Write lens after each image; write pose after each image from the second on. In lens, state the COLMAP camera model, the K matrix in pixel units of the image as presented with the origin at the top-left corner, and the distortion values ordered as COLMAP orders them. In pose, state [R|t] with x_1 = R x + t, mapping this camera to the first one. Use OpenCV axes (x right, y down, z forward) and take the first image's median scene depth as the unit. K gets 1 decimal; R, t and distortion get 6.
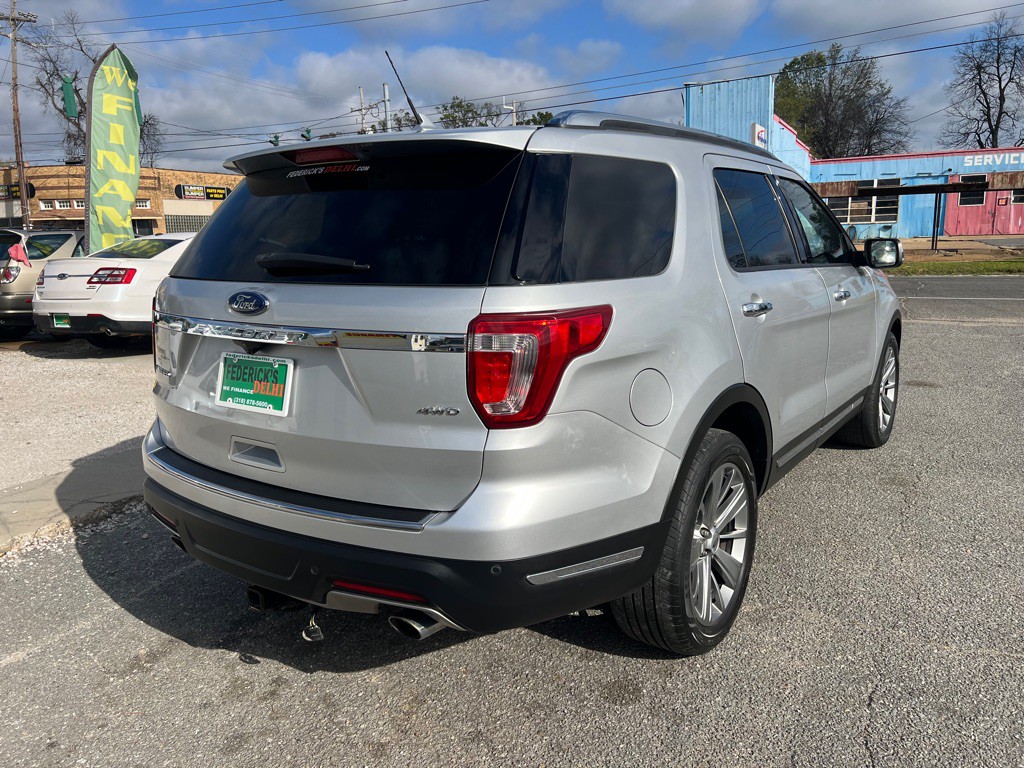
lens RADIAL K [[764.6, 0, 512.0], [0, 764.6, 387.4], [0, 0, 1]] dist [0.056834, -0.059521]
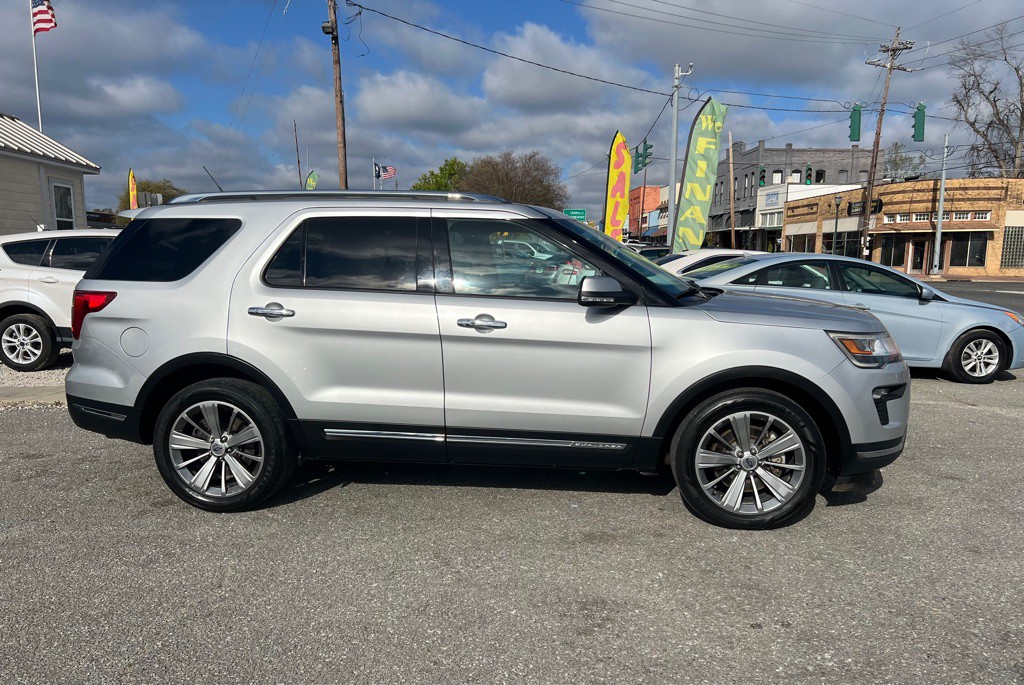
lens RADIAL K [[757.7, 0, 513.3], [0, 757.7, 383.8], [0, 0, 1]] dist [0.050707, -0.050619]
pose [[0.488060, 0.171337, -0.855828, 0.106705], [-0.184667, 0.978615, 0.090608, -0.010883], [0.853051, 0.113821, 0.509263, 0.038126]]
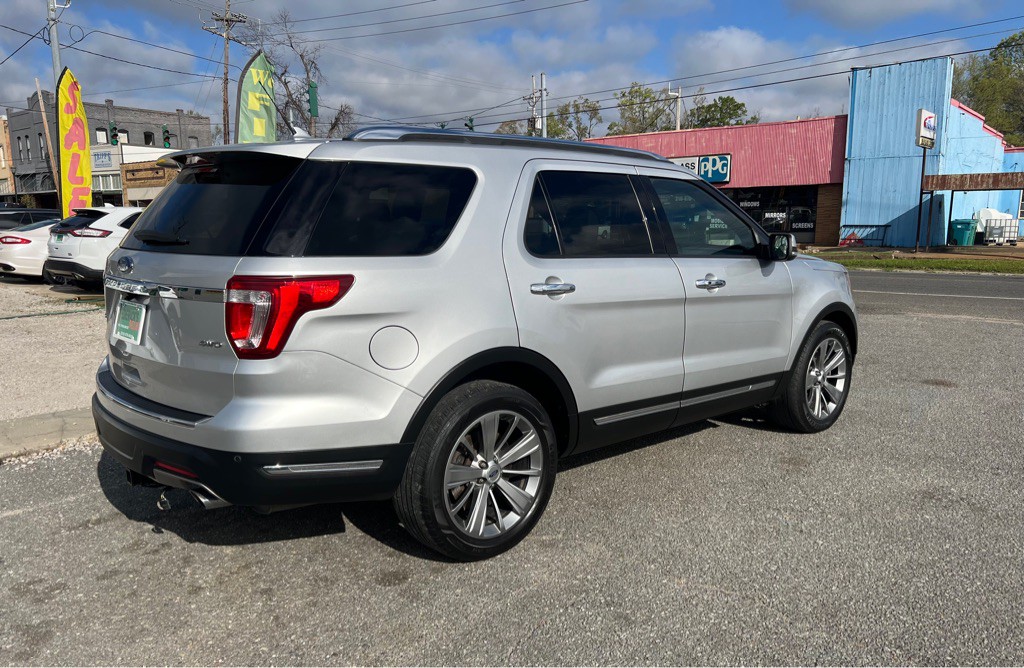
lens RADIAL K [[766.9, 0, 516.5], [0, 766.9, 373.9], [0, 0, 1]] dist [0.039563, -0.021702]
pose [[0.976458, 0.064045, -0.205983, 0.029989], [-0.063982, 0.997927, 0.006973, 0.001623], [0.206002, 0.006371, 0.978531, -0.011164]]
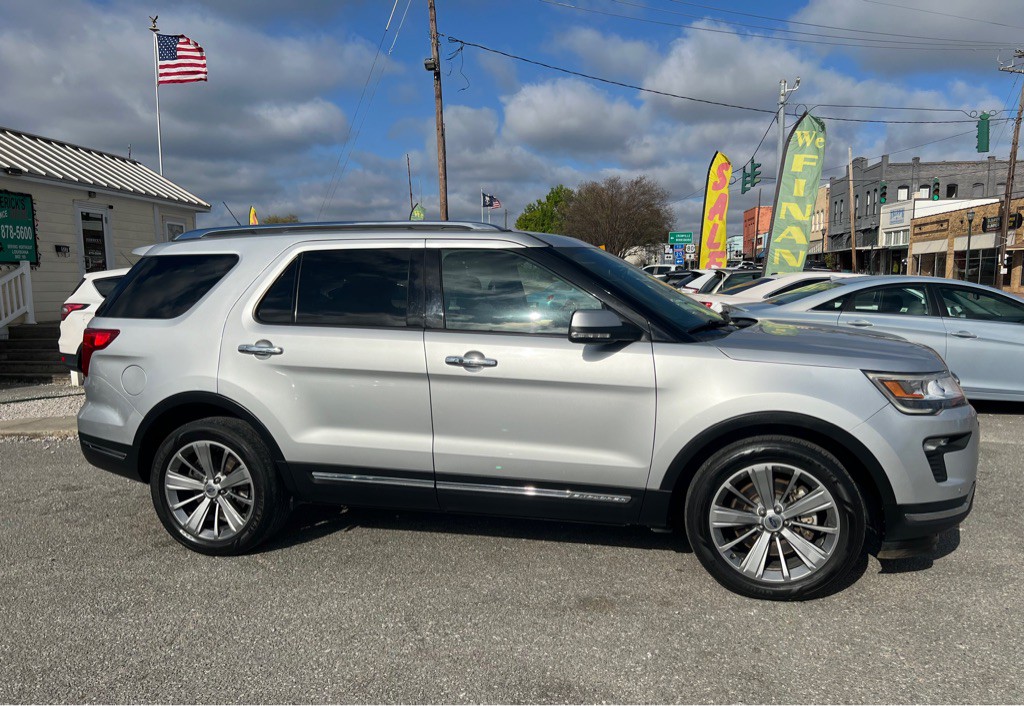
lens RADIAL K [[758.3, 0, 514.5], [0, 758.3, 384.0], [0, 0, 1]] dist [0.040911, -0.037137]
pose [[0.359502, 0.144673, -0.921861, 0.105132], [-0.177588, 0.980461, 0.084615, -0.014216], [0.916090, 0.133292, 0.378169, 0.052192]]
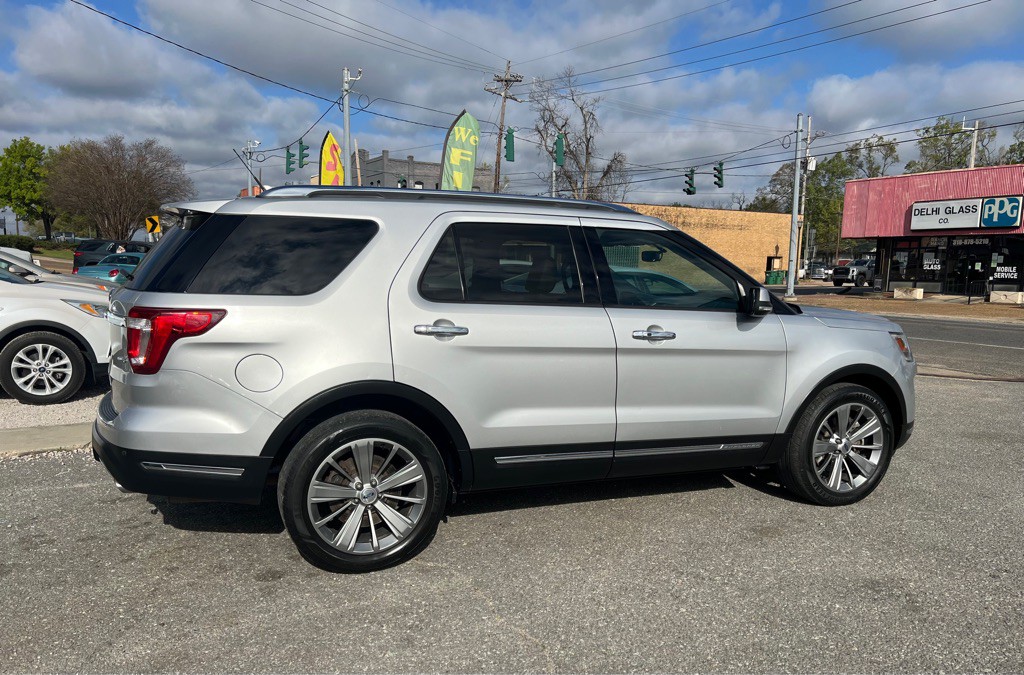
lens RADIAL K [[762.3, 0, 515.0], [0, 762.3, 388.2], [0, 0, 1]] dist [0.053614, -0.050837]
pose [[0.844633, 0.124899, -0.520572, 0.064111], [-0.142349, 0.989795, 0.006515, -0.001822], [0.516073, 0.068600, 0.853793, -0.001955]]
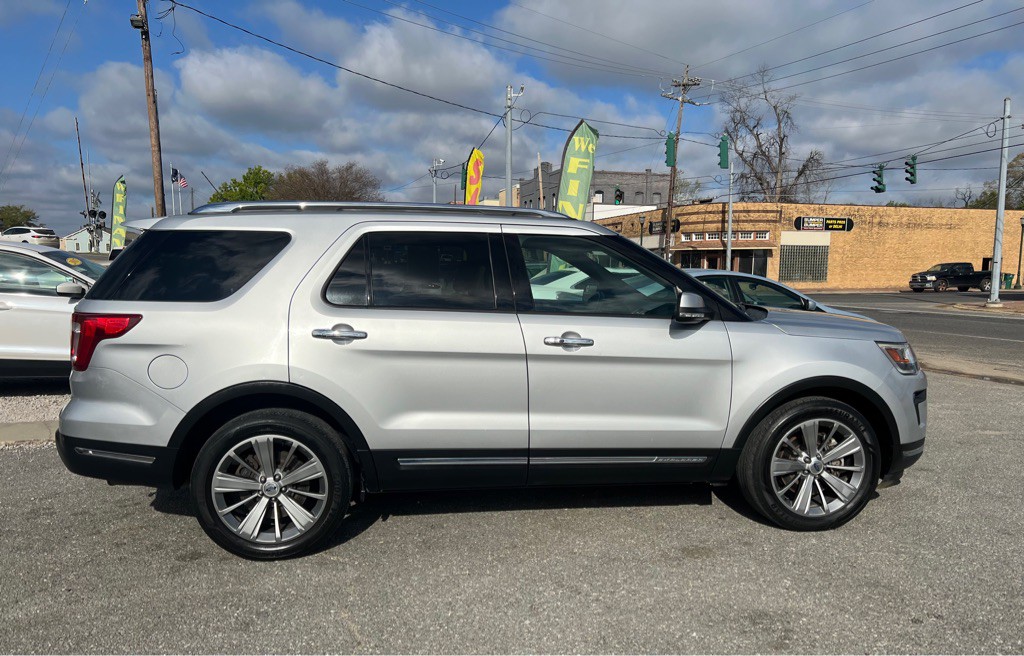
lens RADIAL K [[759.1, 0, 514.6], [0, 759.1, 378.5], [0, 0, 1]] dist [0.046243, -0.044681]
pose [[0.689782, 0.130669, -0.712128, 0.087168], [-0.162795, 0.986385, 0.023306, -0.006220], [0.705478, 0.099855, 0.701662, 0.015967]]
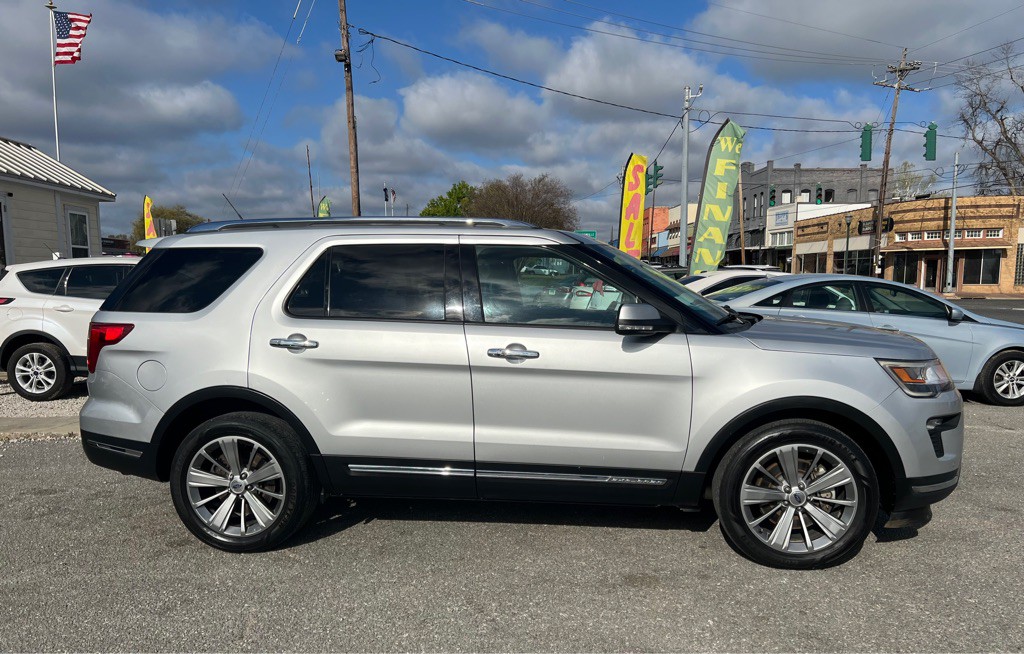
lens RADIAL K [[759.1, 0, 516.1], [0, 759.1, 376.7], [0, 0, 1]] dist [0.046243, -0.044681]
pose [[0.480842, 0.136047, -0.866188, 0.102241], [-0.176169, 0.982734, 0.056556, -0.011354], [0.858927, 0.125401, 0.496507, 0.037759]]
